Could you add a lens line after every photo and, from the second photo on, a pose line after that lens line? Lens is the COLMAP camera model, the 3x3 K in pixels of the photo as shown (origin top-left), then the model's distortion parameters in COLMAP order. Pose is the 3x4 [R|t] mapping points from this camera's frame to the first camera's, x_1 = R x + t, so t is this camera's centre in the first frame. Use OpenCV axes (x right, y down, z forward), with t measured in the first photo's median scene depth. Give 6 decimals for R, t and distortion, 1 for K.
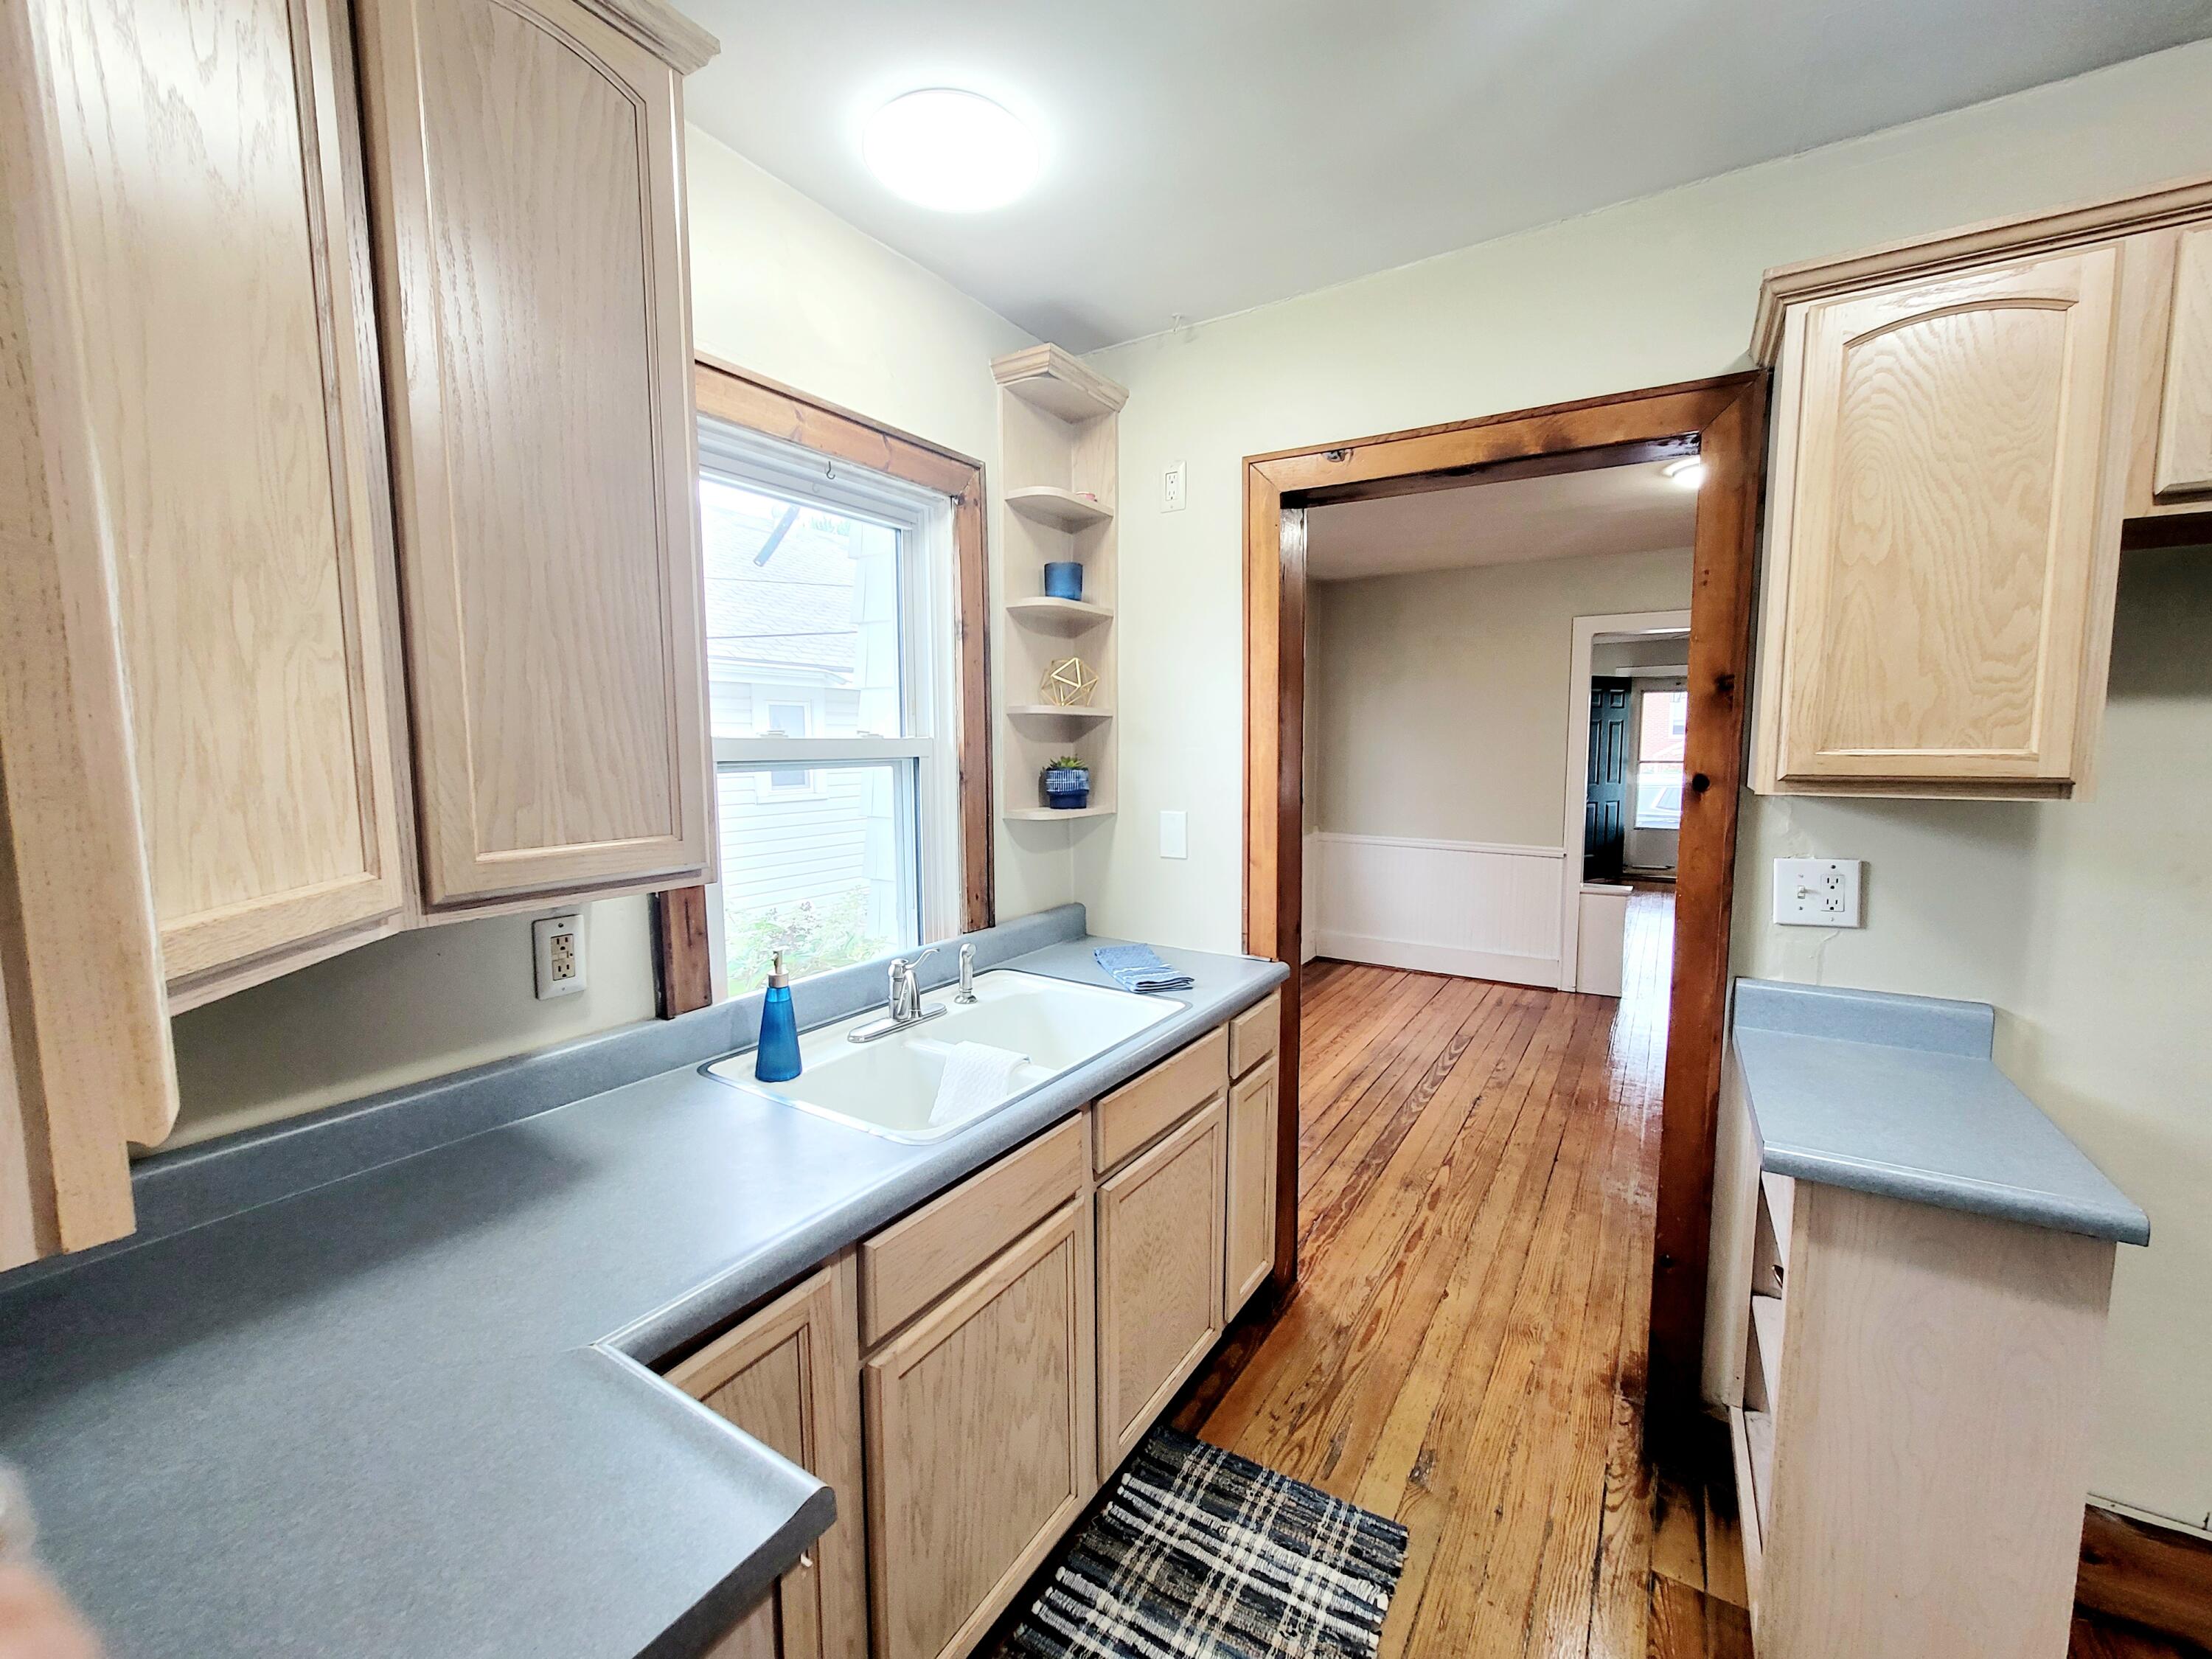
lens RADIAL K [[919.2, 0, 1089.2], [0, 919.2, 828.0], [0, 0, 1]] dist [-0.004836, 0.004062]
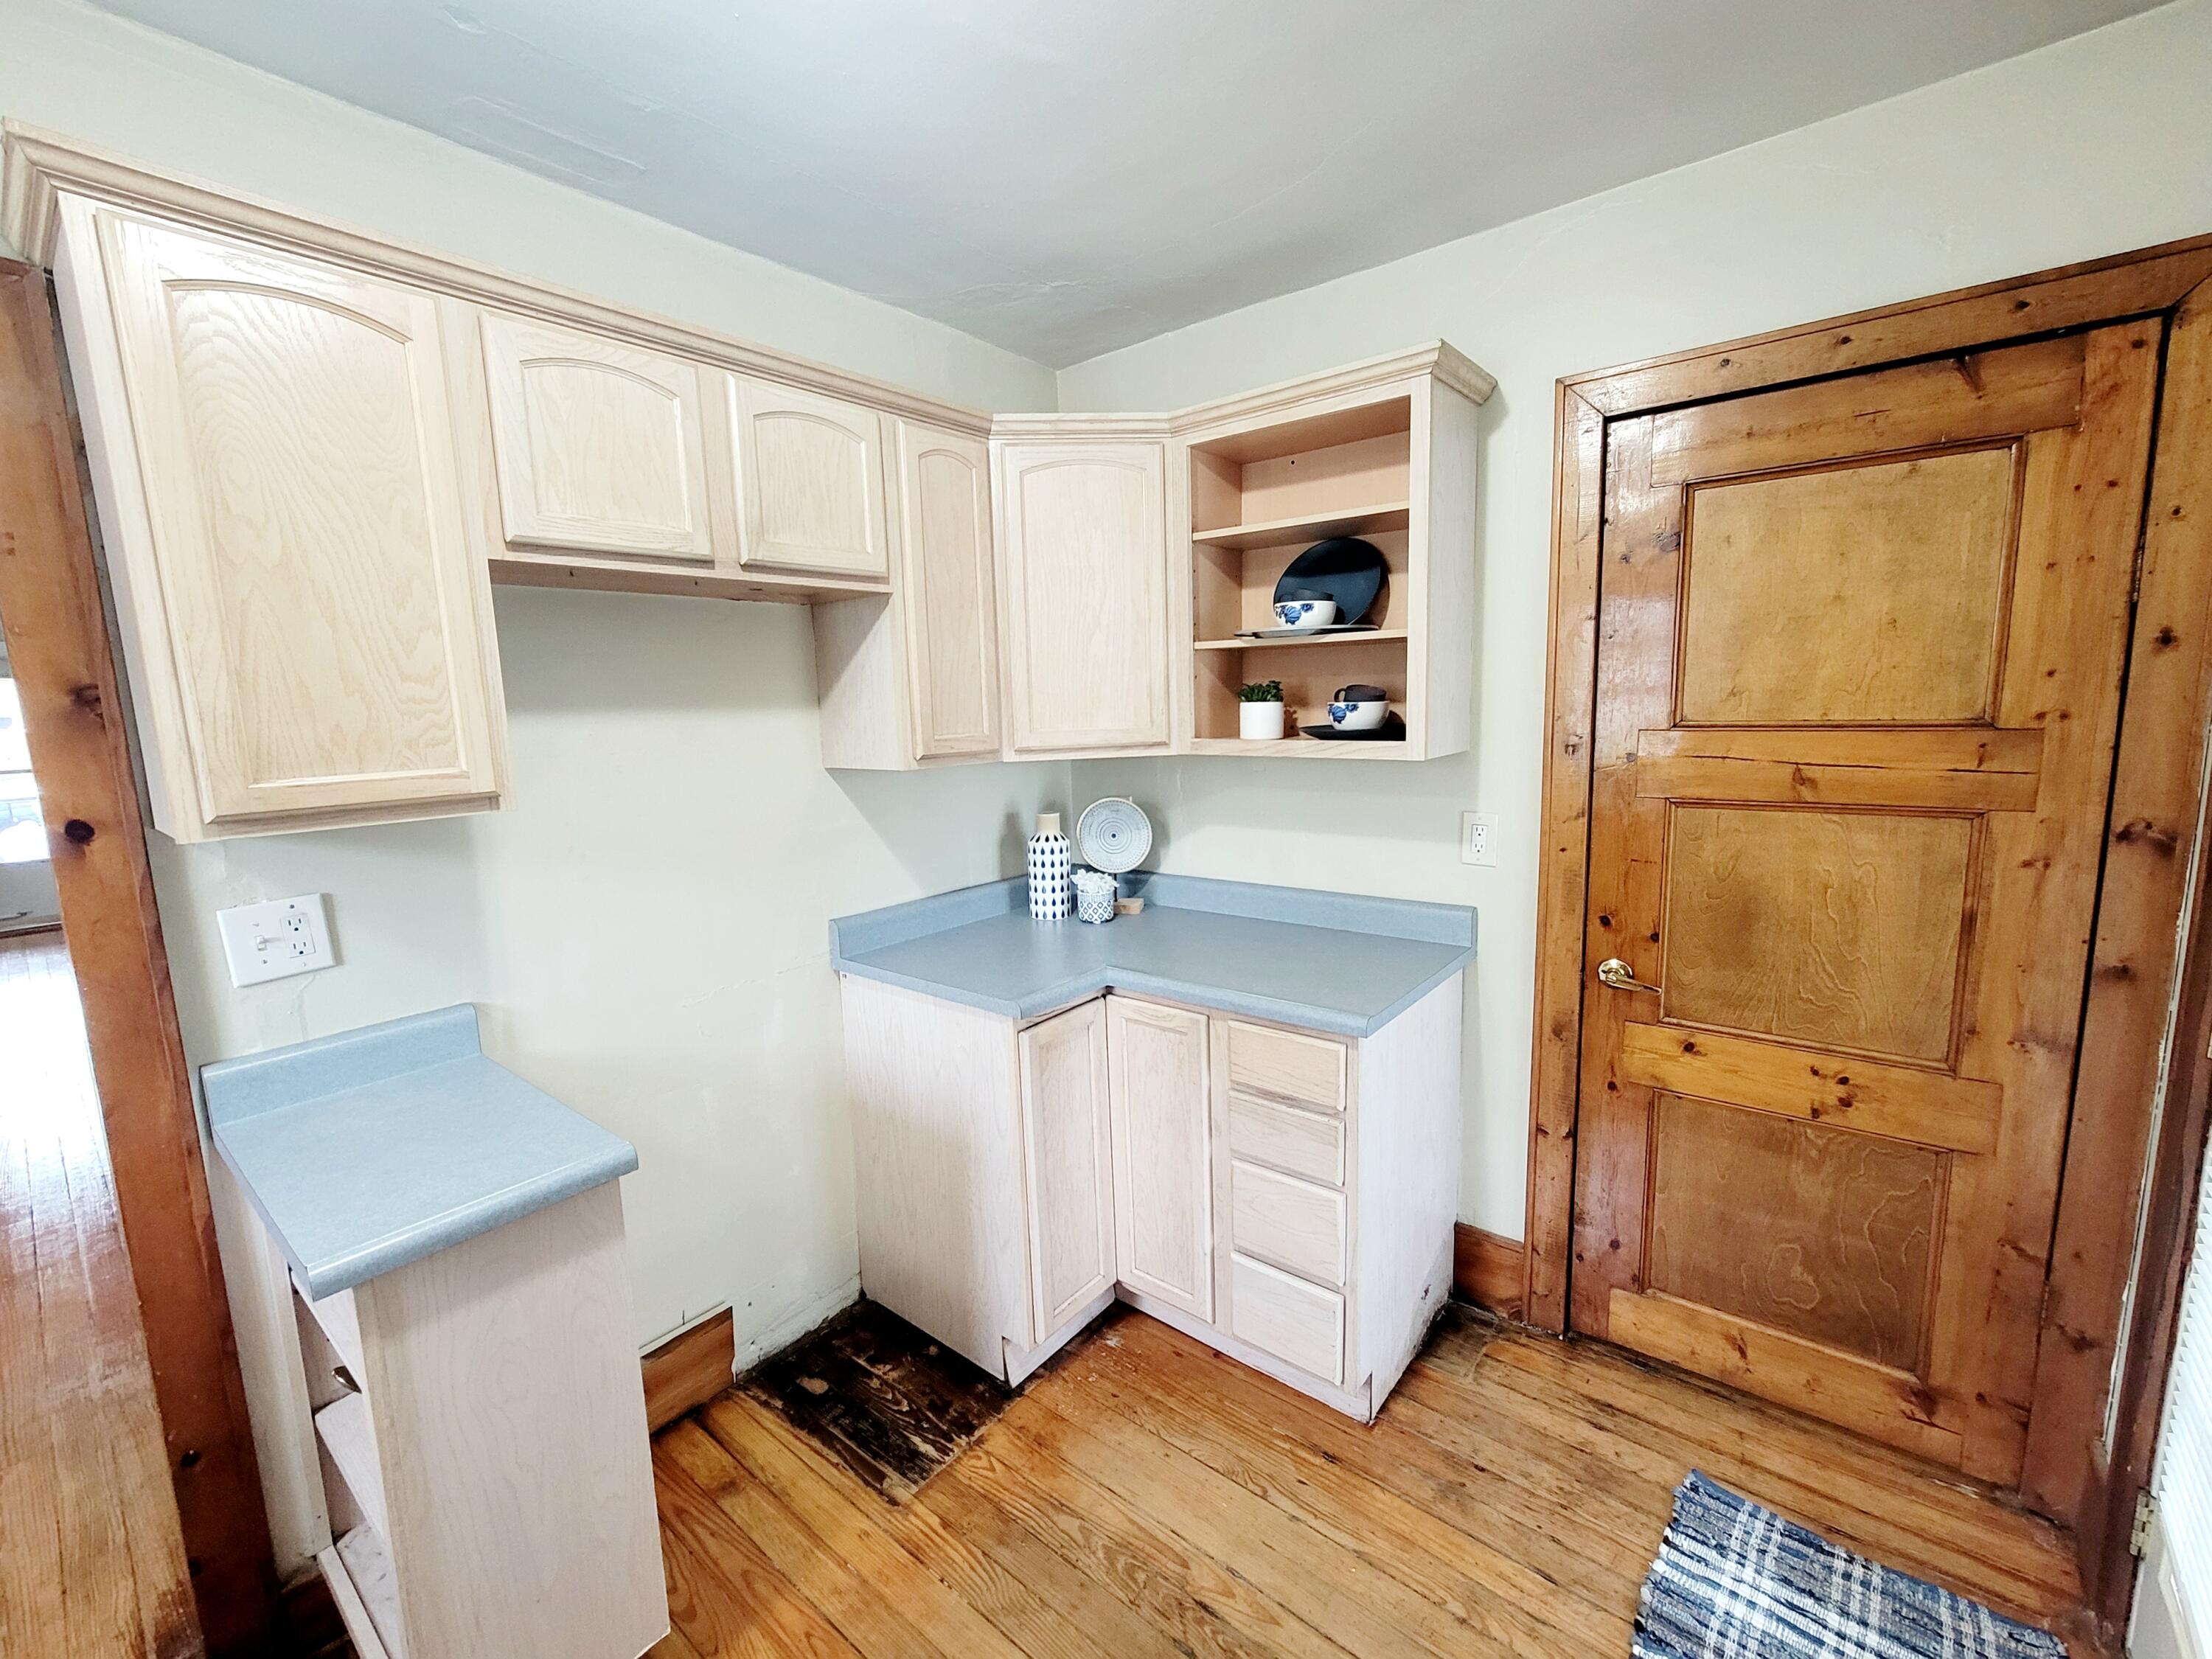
lens RADIAL K [[919.2, 0, 1089.2], [0, 919.2, 828.0], [0, 0, 1]] dist [-0.004836, 0.004062]
pose [[0.124941, -0.144091, 0.981645, 0.064318], [0.121852, 0.984136, 0.128948, -0.061188], [-0.984653, 0.103505, 0.140517, 0.138316]]
